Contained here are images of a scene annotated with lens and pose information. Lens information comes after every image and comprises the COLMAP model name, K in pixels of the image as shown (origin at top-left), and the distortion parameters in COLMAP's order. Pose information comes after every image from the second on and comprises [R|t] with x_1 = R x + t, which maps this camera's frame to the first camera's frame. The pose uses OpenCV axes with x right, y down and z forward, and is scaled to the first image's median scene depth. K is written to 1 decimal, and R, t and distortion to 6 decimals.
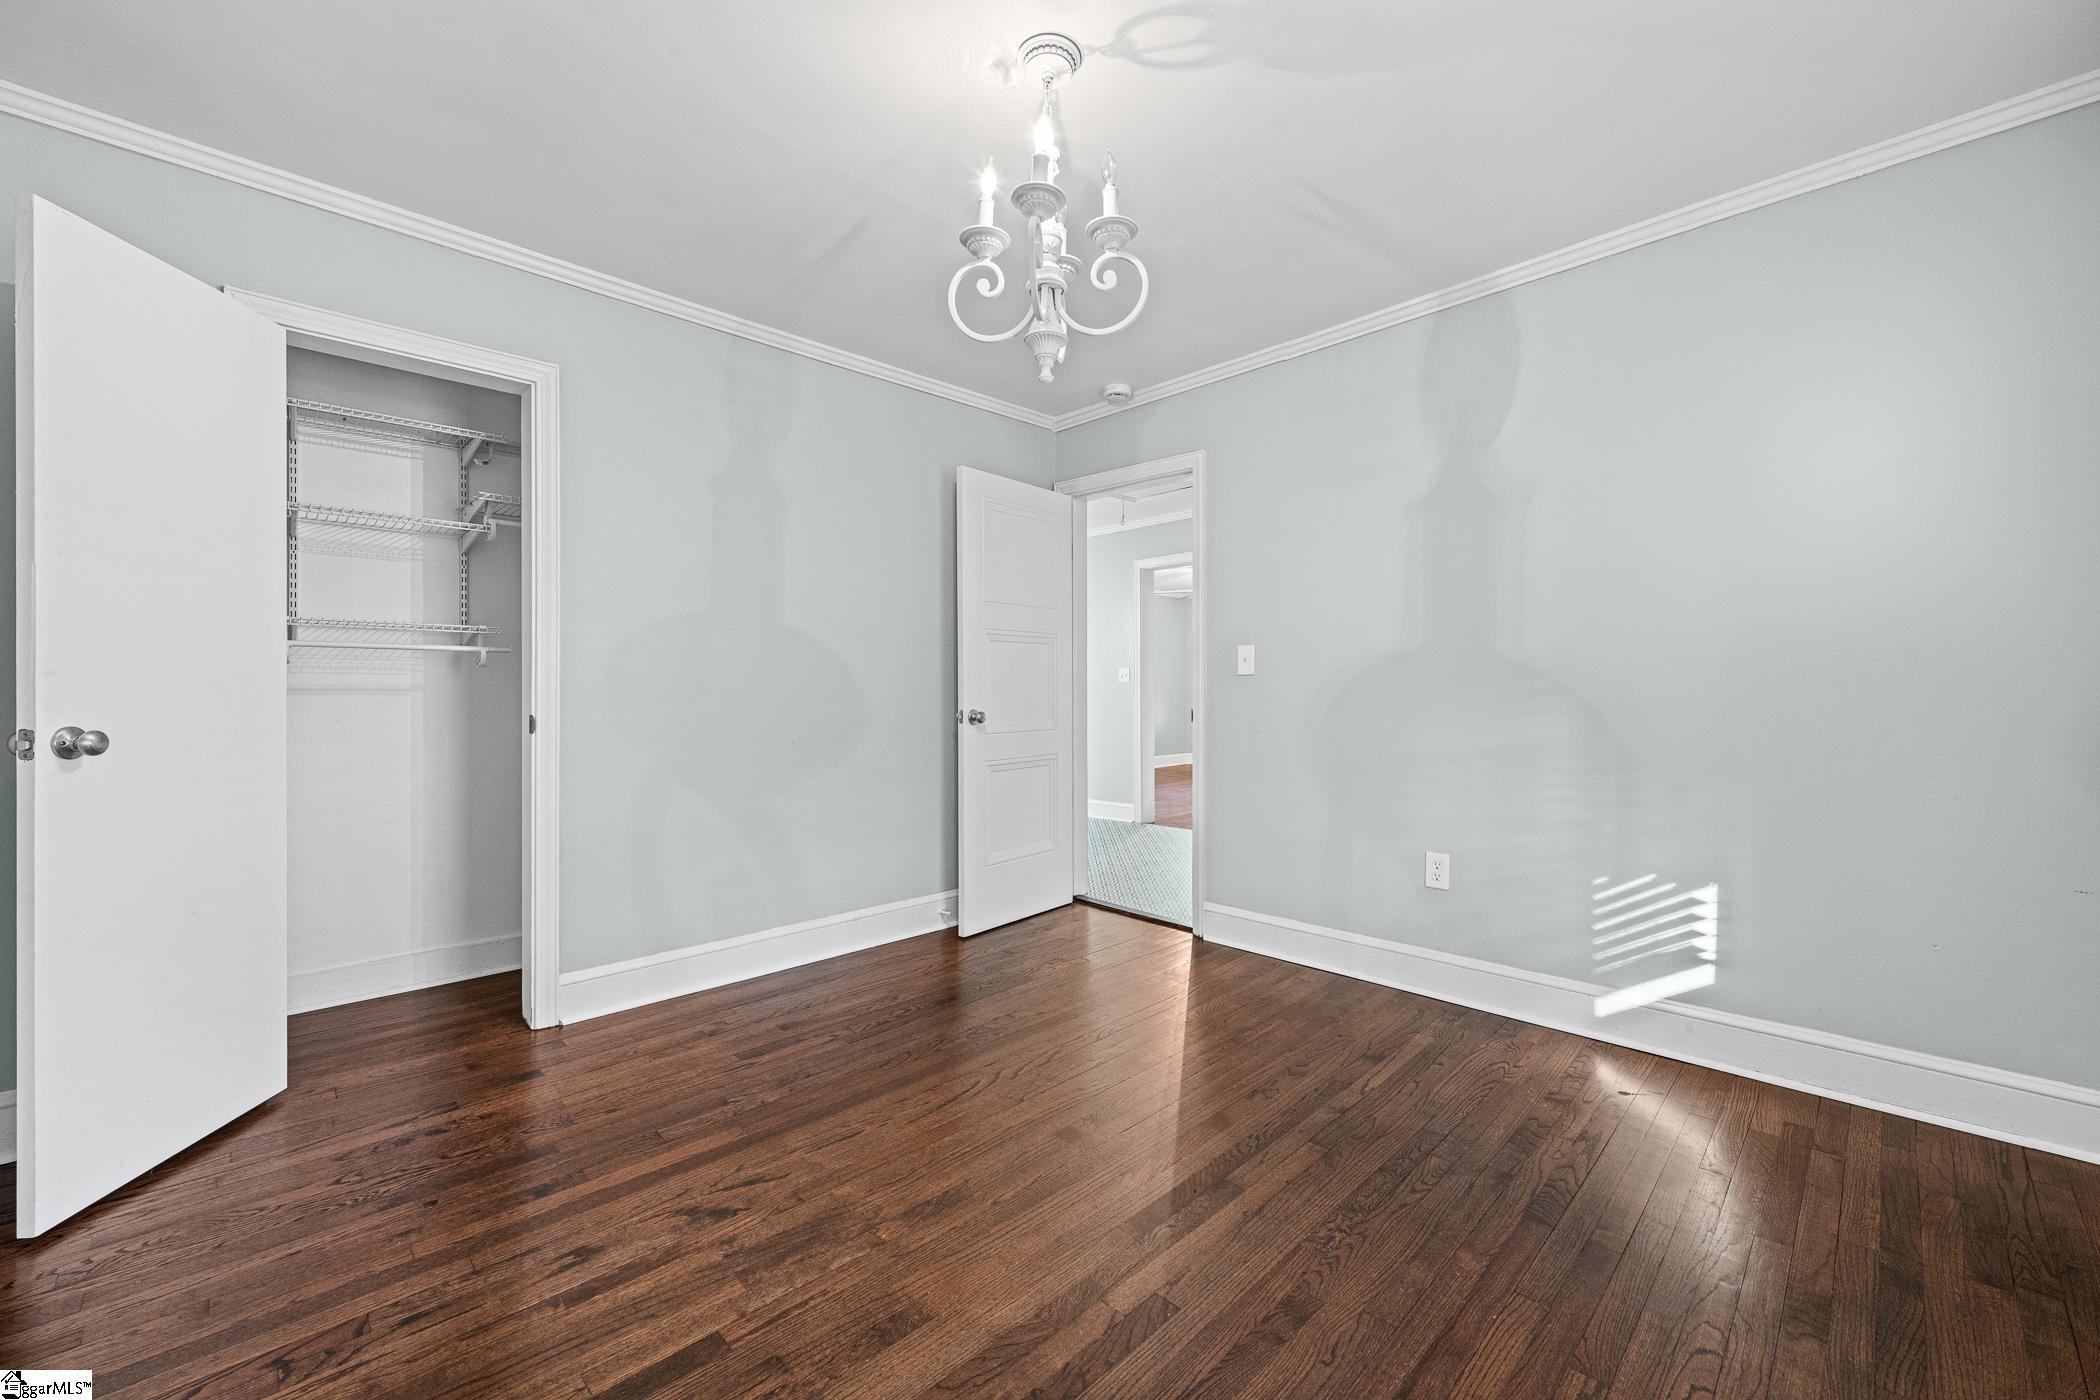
lens RADIAL K [[841.7, 0, 1051.9], [0, 841.7, 691.9], [0, 0, 1]] dist [0.001221, 0.000049]
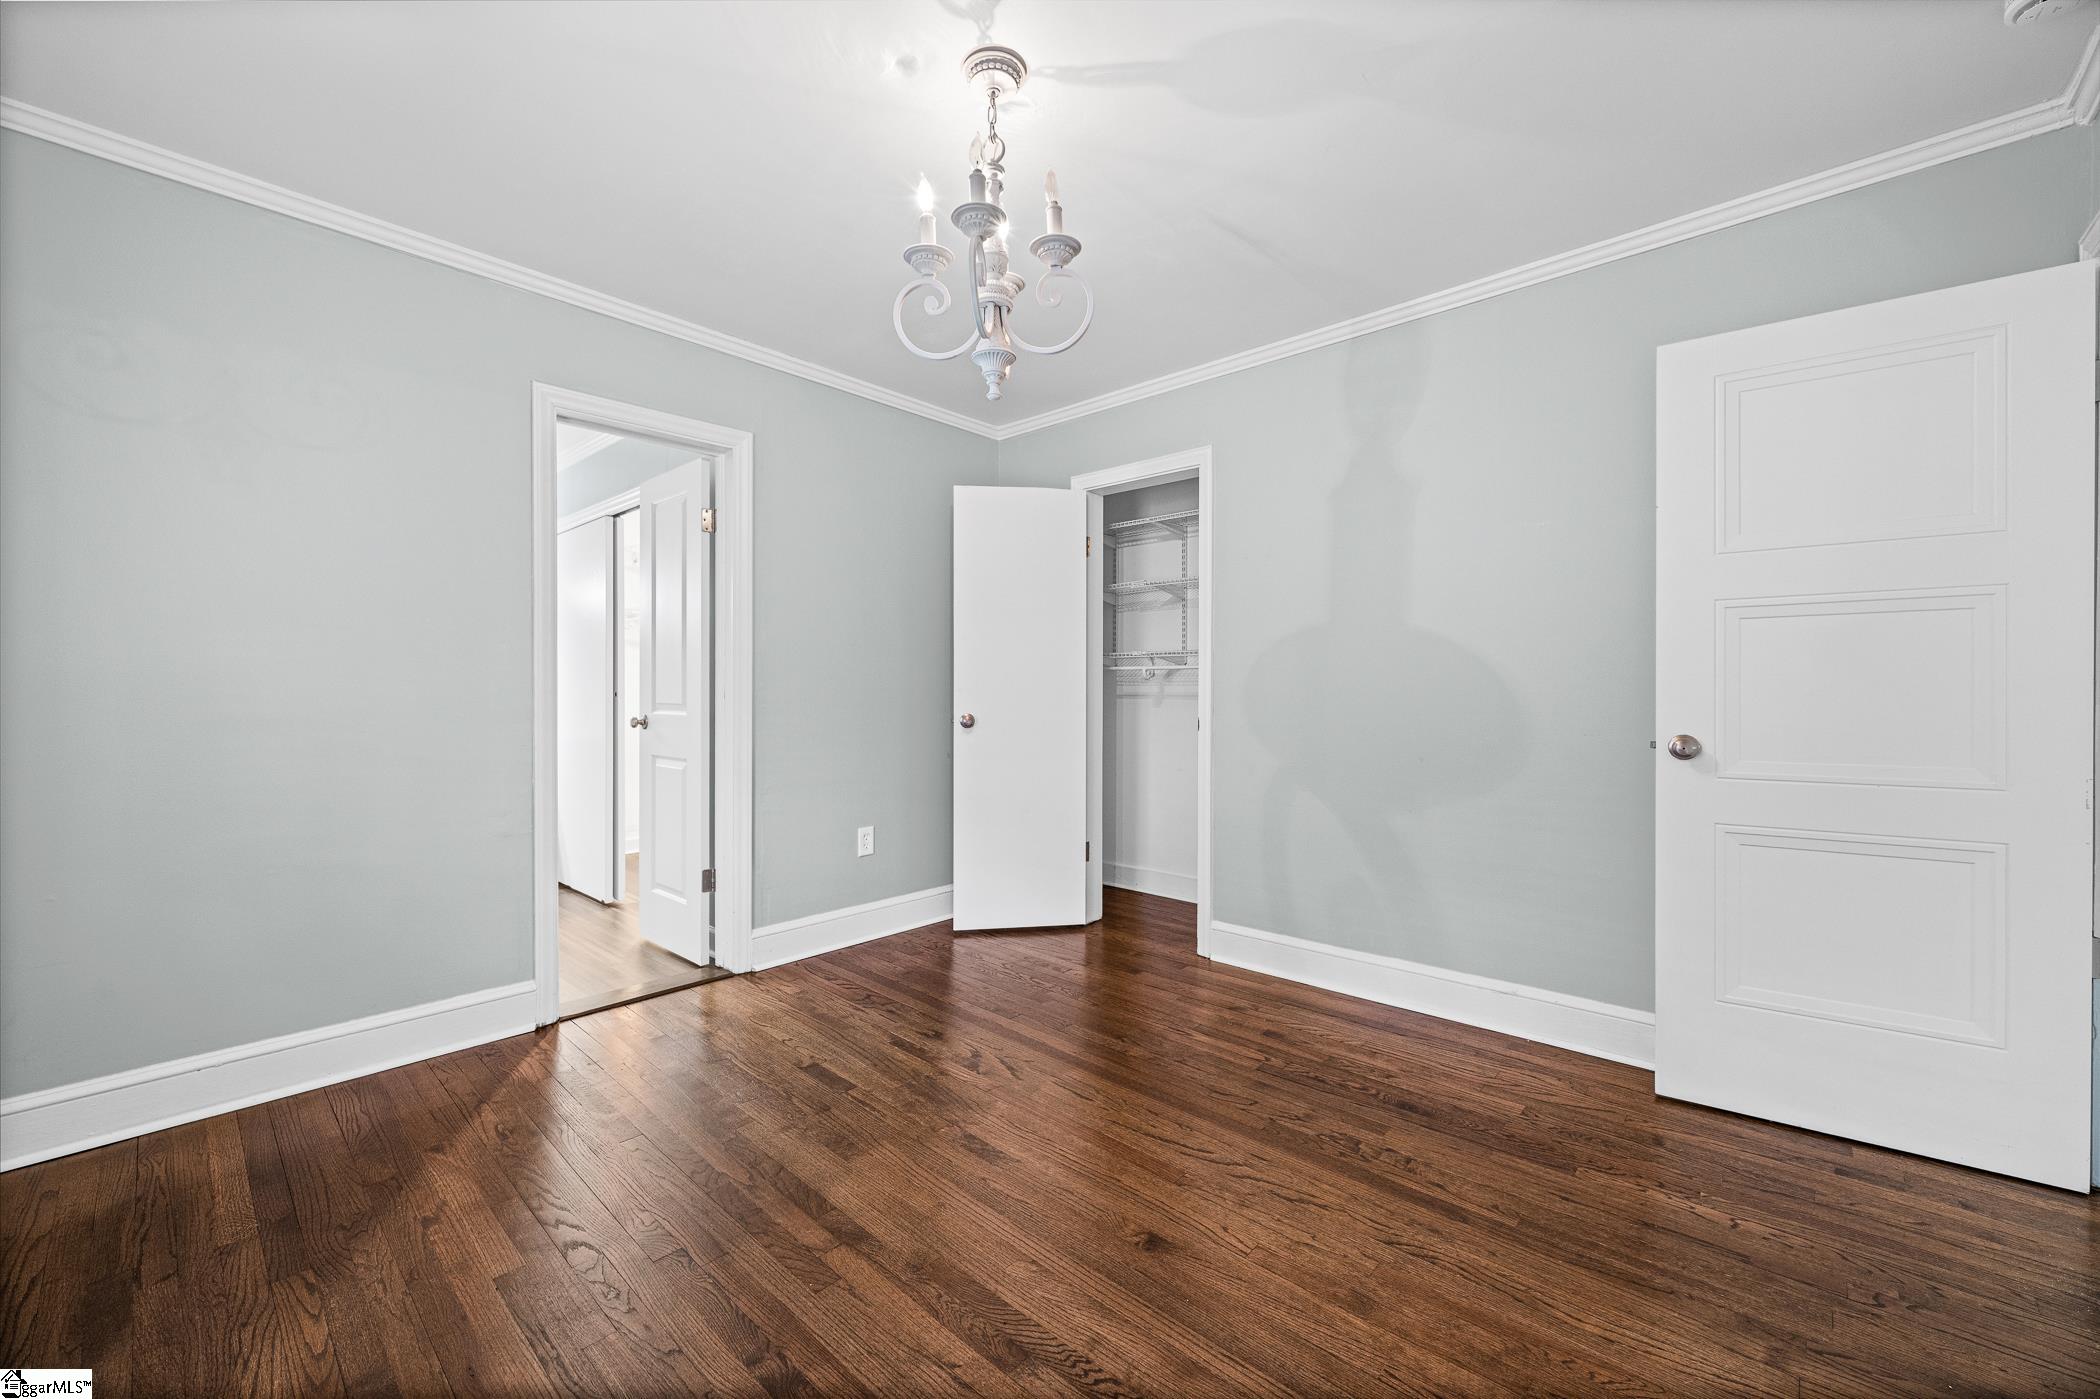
lens RADIAL K [[826.4, 0, 1038.5], [0, 826.4, 697.6], [0, 0, 1]] dist [0.000215, -0.000183]
pose [[0.043837, 0.009440, -0.998994, 0.717019], [-0.003022, 0.999952, 0.009316, -0.015499], [0.999034, 0.002611, 0.043863, 0.739855]]
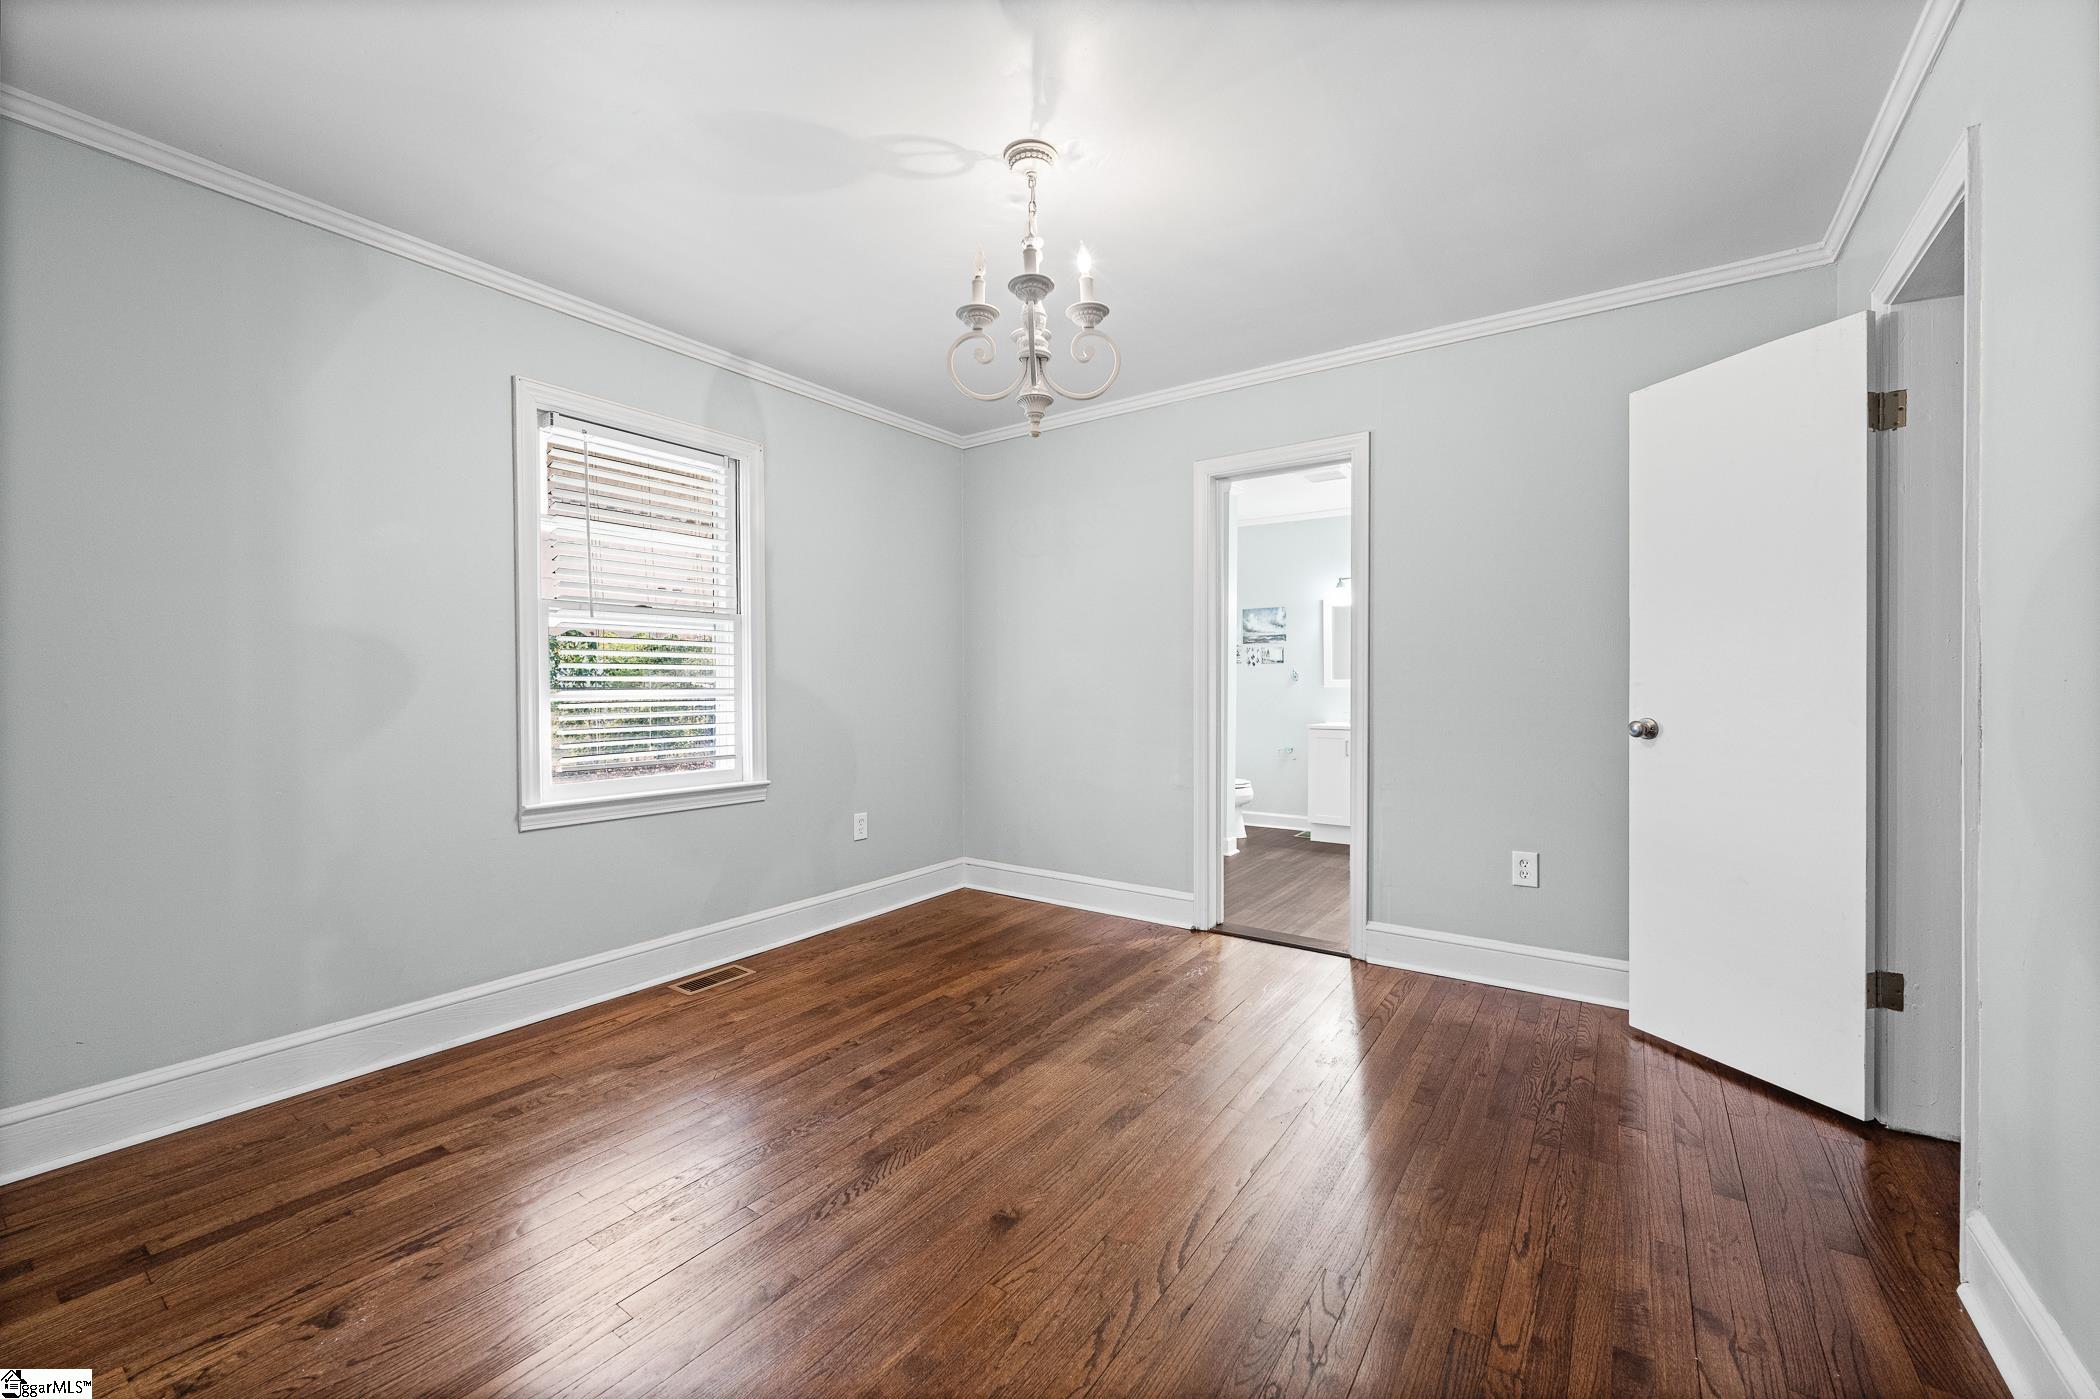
lens RADIAL K [[828.5, 0, 1049.7], [0, 828.5, 686.5], [0, 0, 1]] dist [0.008655, -0.000169]
pose [[-0.983957, 0.003237, -0.178374, 0.132266], [0.002252, 0.999981, 0.005721, -0.019126], [0.178389, 0.005227, -0.983946, 1.566606]]
